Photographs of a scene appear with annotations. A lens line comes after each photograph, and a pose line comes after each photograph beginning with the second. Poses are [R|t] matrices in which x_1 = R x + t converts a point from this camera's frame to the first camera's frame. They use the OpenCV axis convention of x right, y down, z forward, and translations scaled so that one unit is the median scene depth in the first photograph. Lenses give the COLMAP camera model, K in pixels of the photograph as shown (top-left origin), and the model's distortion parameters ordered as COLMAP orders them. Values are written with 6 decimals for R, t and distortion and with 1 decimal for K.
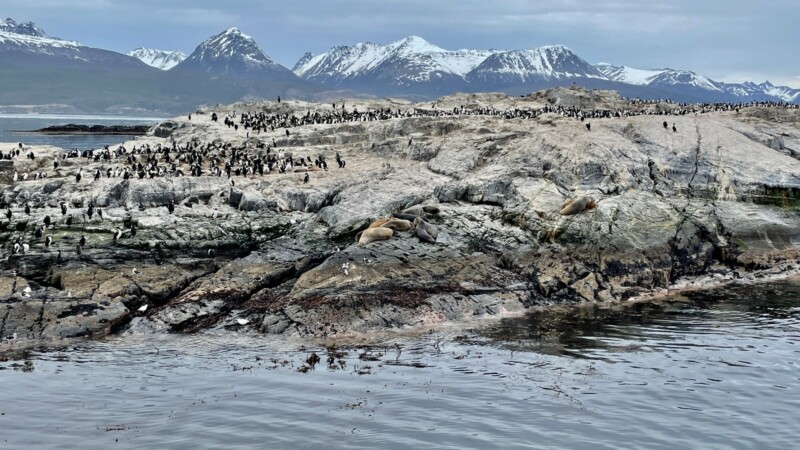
lens RADIAL K [[978.8, 0, 401.1], [0, 978.8, 224.6], [0, 0, 1]] dist [0.071512, 0.000000]
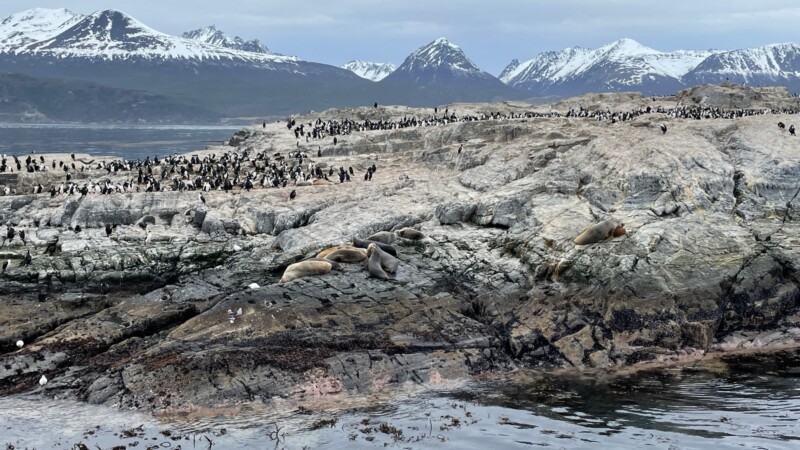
lens RADIAL K [[978.8, 0, 381.1], [0, 978.8, 216.6], [0, 0, 1]] dist [0.071512, 0.000000]
pose [[0.973692, 0.008575, -0.227709, 0.159449], [-0.012092, 0.999828, -0.014056, -0.015756], [0.227549, 0.016440, 0.973628, 0.181966]]
